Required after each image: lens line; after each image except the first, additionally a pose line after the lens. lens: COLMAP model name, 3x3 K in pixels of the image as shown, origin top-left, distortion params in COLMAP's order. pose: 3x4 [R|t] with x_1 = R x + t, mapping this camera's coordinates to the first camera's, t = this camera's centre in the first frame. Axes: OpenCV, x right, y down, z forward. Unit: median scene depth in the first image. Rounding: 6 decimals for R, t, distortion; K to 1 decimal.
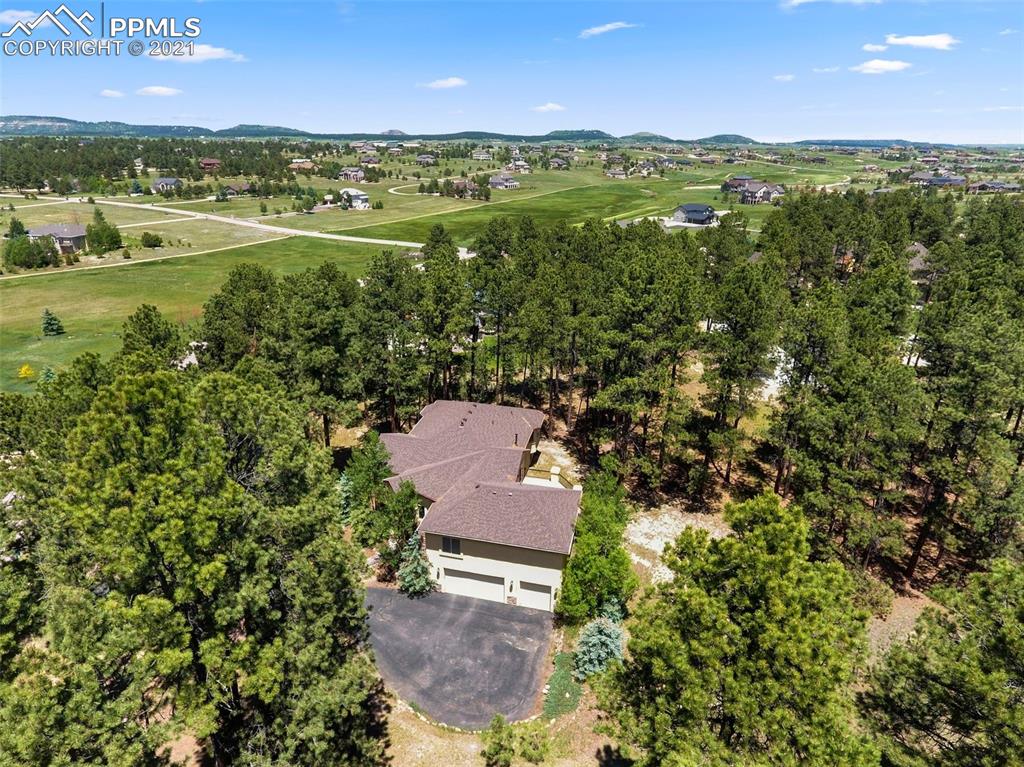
lens RADIAL K [[587.3, 0, 486.7], [0, 587.3, 381.7], [0, 0, 1]] dist [0.000452, 0.000919]
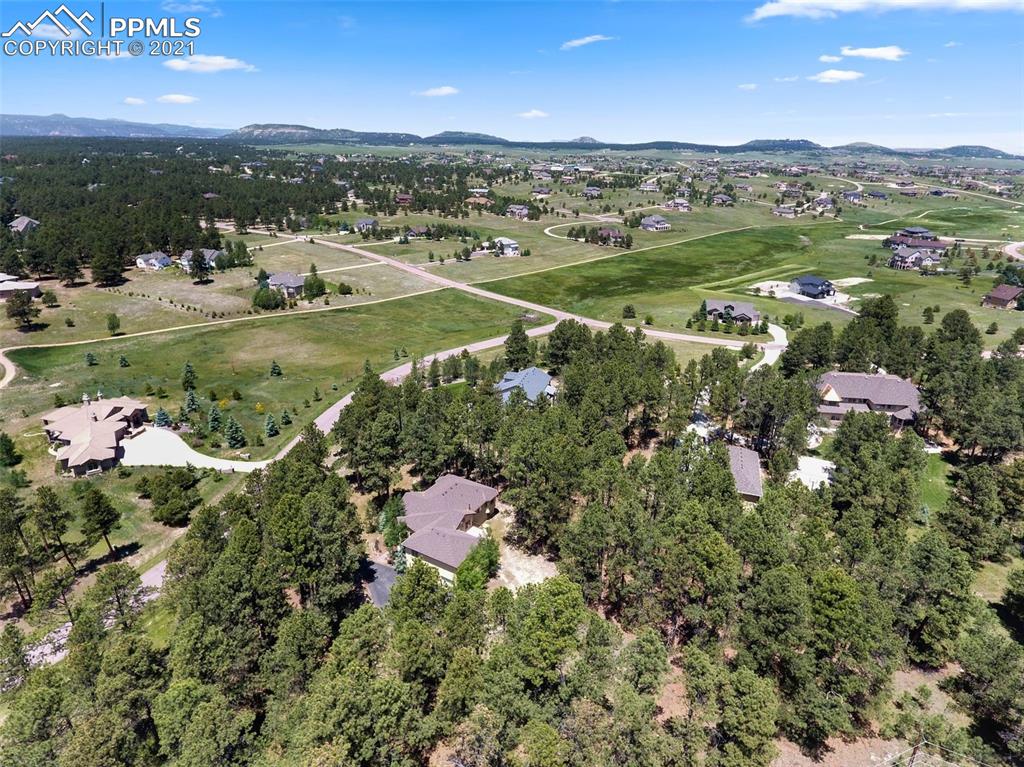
lens RADIAL K [[587.3, 0, 486.7], [0, 587.3, 381.7], [0, 0, 1]] dist [0.000452, 0.000919]
pose [[0.953316, 0.117762, -0.278065, 0.098171], [-0.117424, 0.992920, 0.017932, -0.058569], [0.278208, 0.015557, 0.960395, -0.142915]]
